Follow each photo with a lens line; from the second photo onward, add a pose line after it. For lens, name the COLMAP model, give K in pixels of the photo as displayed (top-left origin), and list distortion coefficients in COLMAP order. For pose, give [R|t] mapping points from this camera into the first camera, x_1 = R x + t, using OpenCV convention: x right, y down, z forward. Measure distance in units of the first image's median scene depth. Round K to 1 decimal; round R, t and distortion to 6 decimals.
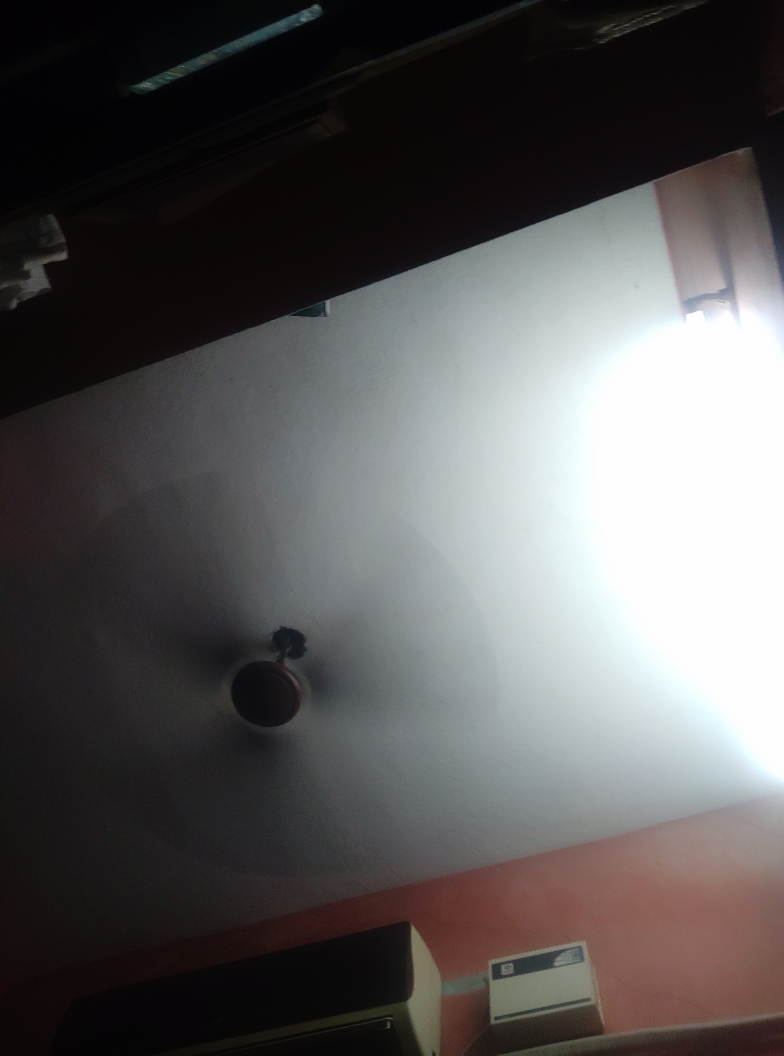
lens RADIAL K [[812.1, 0, 392.3], [0, 812.1, 533.5], [0, 0, 1]] dist [0.073452, -0.107259]
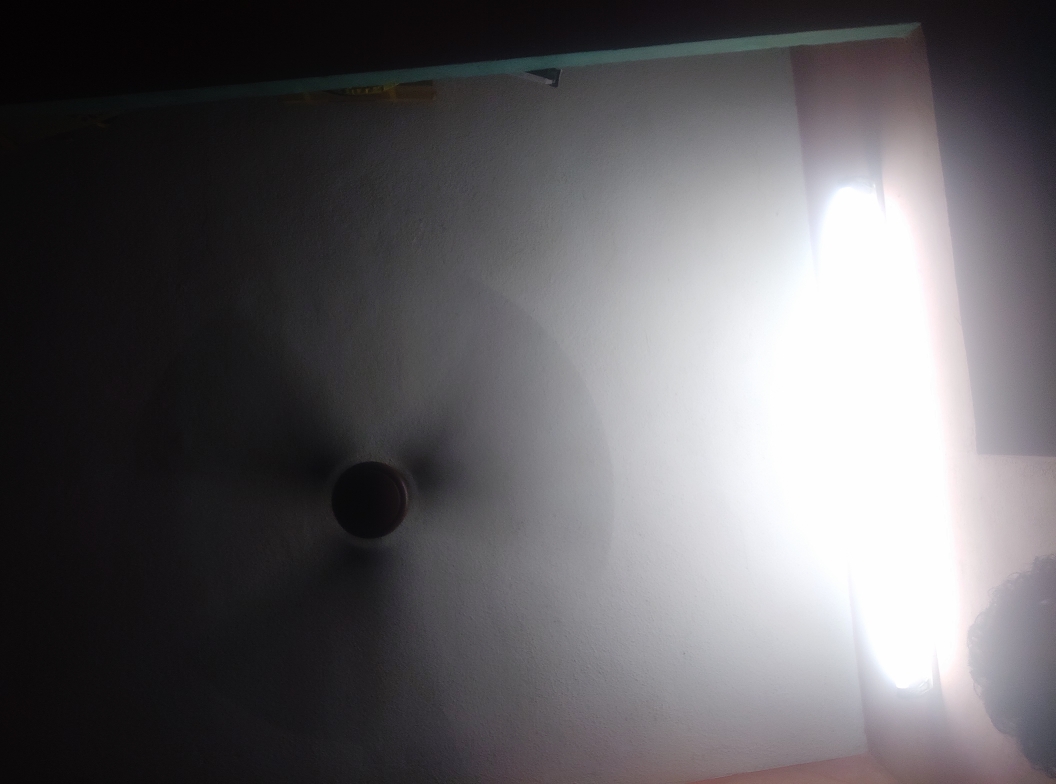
lens RADIAL K [[846.1, 0, 541.5], [0, 846.1, 410.3], [0, 0, 1]] dist [0.055964, -0.014066]
pose [[0.969239, 0.217159, 0.115837, -0.099563], [-0.166297, 0.924781, -0.342236, 0.406827], [-0.181444, 0.312445, 0.932447, 0.017372]]
